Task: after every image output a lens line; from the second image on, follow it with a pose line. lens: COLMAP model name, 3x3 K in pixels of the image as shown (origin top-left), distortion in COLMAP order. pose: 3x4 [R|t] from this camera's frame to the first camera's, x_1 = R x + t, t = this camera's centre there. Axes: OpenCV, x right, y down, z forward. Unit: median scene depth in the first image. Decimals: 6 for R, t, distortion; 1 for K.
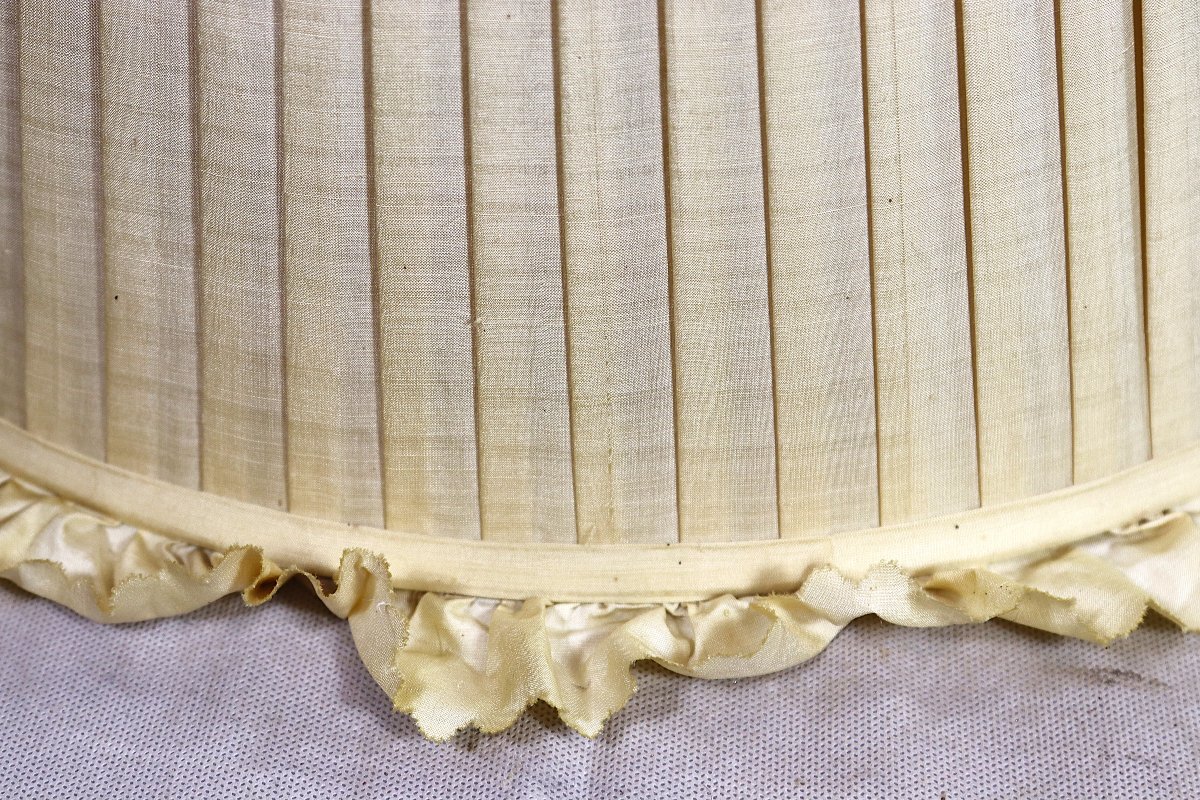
lens RADIAL K [[2111.4, 0, 600.0], [0, 2111.4, 400.0], [0, 0, 1]] dist [0.010992, -0.097047]
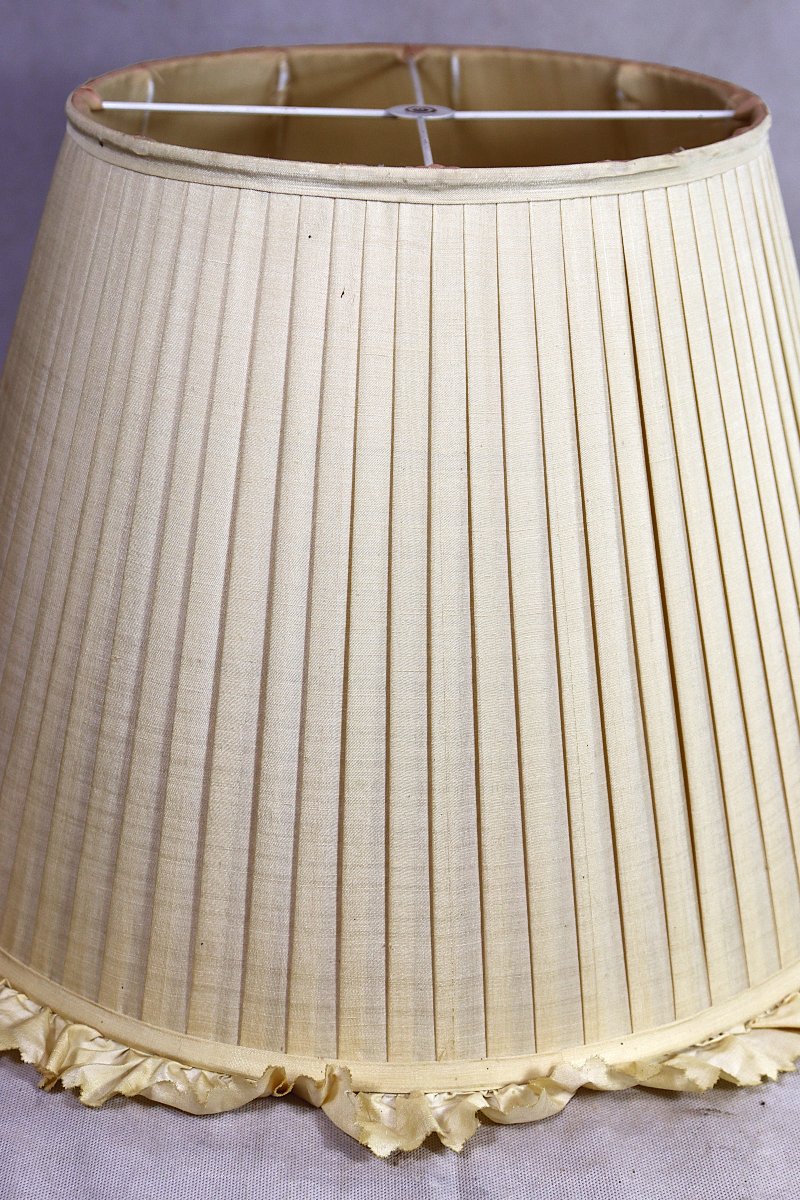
lens RADIAL K [[1492.5, 0, 400.0], [0, 1492.5, 600.0], [0, 0, 1]] dist [-0.037022, -0.032263]
pose [[0.994883, -0.017463, 0.099513, -0.180051], [0.048978, 0.944838, -0.323854, 0.112112], [-0.088368, 0.327071, 0.940859, -0.463764]]
